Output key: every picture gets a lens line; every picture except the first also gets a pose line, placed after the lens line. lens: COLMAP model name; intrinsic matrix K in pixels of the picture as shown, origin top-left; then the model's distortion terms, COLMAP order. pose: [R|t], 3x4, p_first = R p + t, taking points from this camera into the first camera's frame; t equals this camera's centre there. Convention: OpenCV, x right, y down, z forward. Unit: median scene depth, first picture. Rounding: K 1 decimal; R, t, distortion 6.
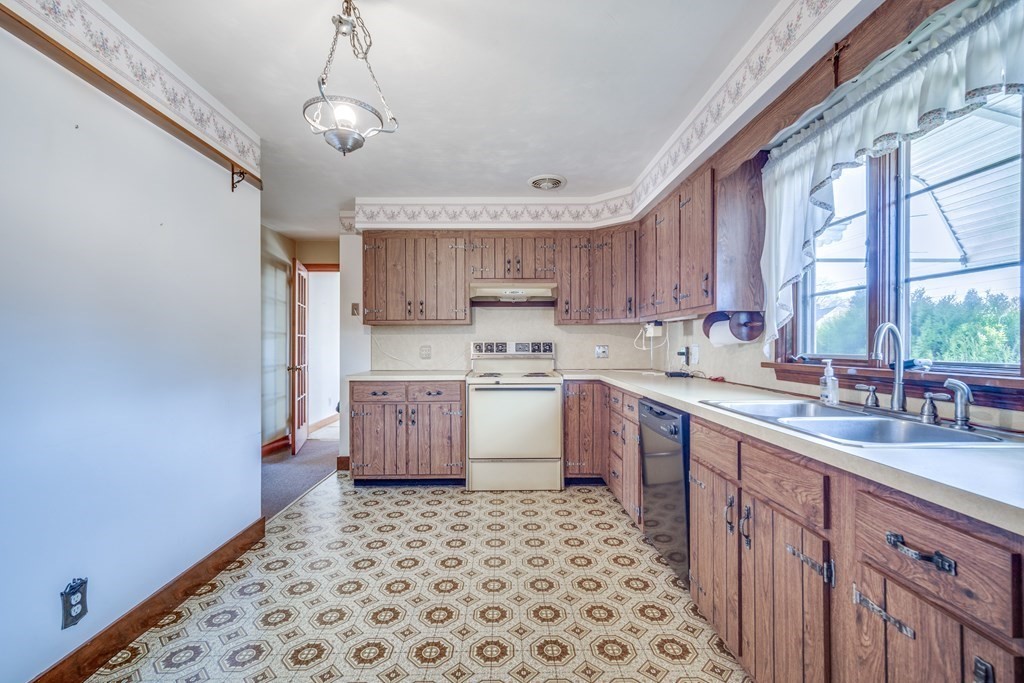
lens RADIAL K [[446.7, 0, 509.7], [0, 446.7, 342.4], [0, 0, 1]] dist [-0.000920, 0.005315]
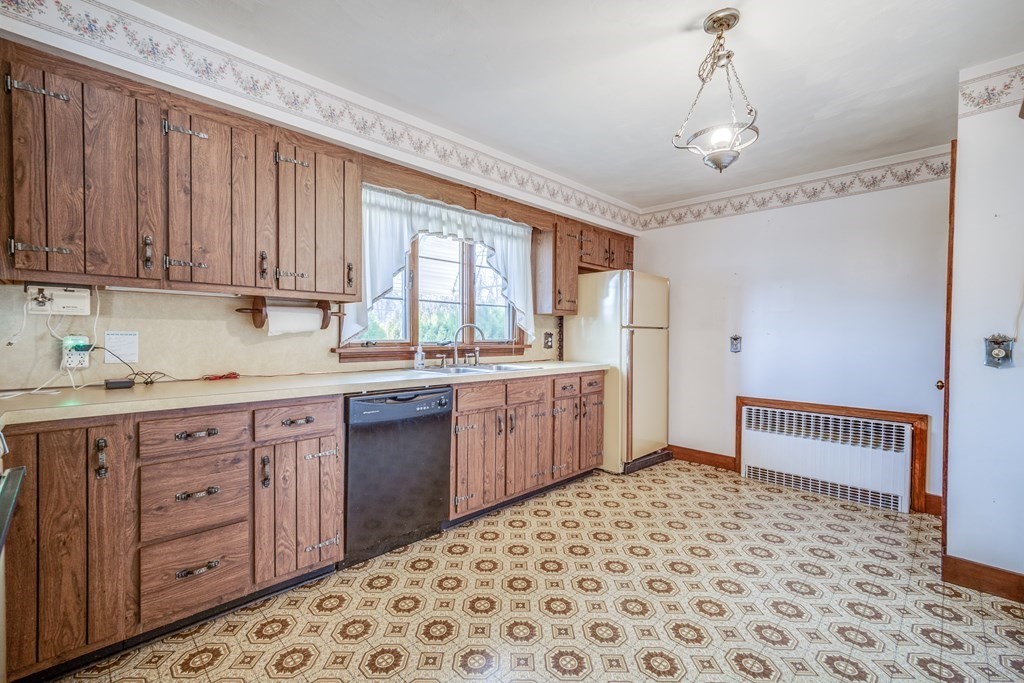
lens RADIAL K [[441.8, 0, 513.3], [0, 441.8, 341.1], [0, 0, 1]] dist [0.001385, 0.000465]
pose [[-0.696510, -0.014506, 0.717400, -0.367630], [-0.008798, 0.999893, 0.011677, 0.005494], [-0.717493, 0.001822, -0.696563, 0.973268]]
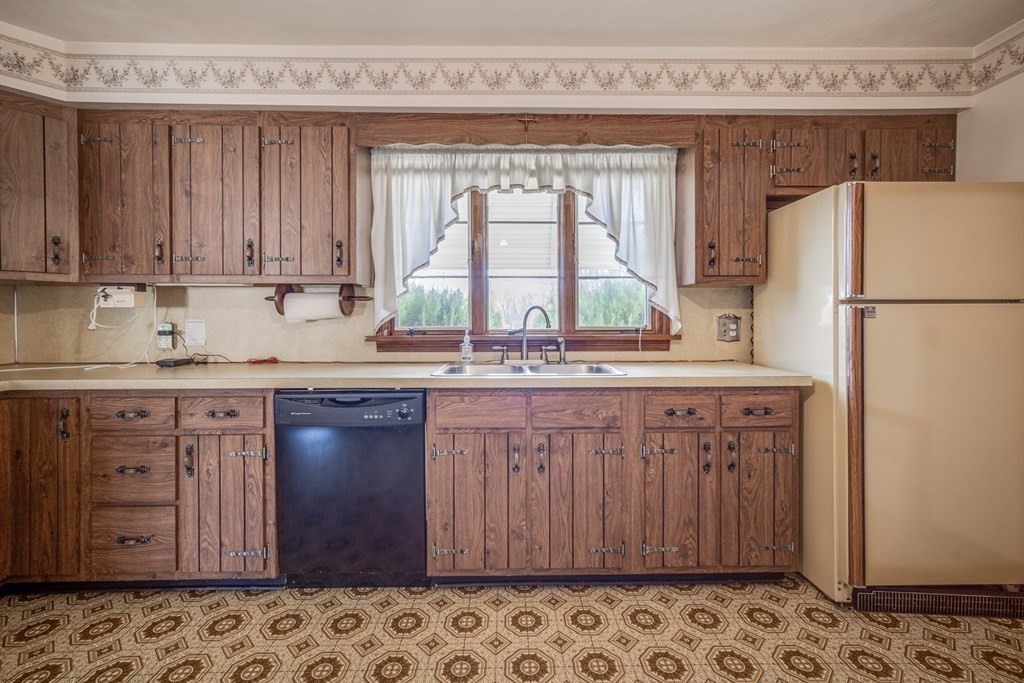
lens RADIAL K [[453.9, 0, 513.0], [0, 453.9, 321.2], [0, 0, 1]] dist [0.004008, 0.000854]
pose [[0.000161, -0.004109, 0.999992, -0.320985], [-0.001617, 0.999990, 0.004109, 0.002615], [-0.999999, -0.001617, 0.000154, 0.441552]]
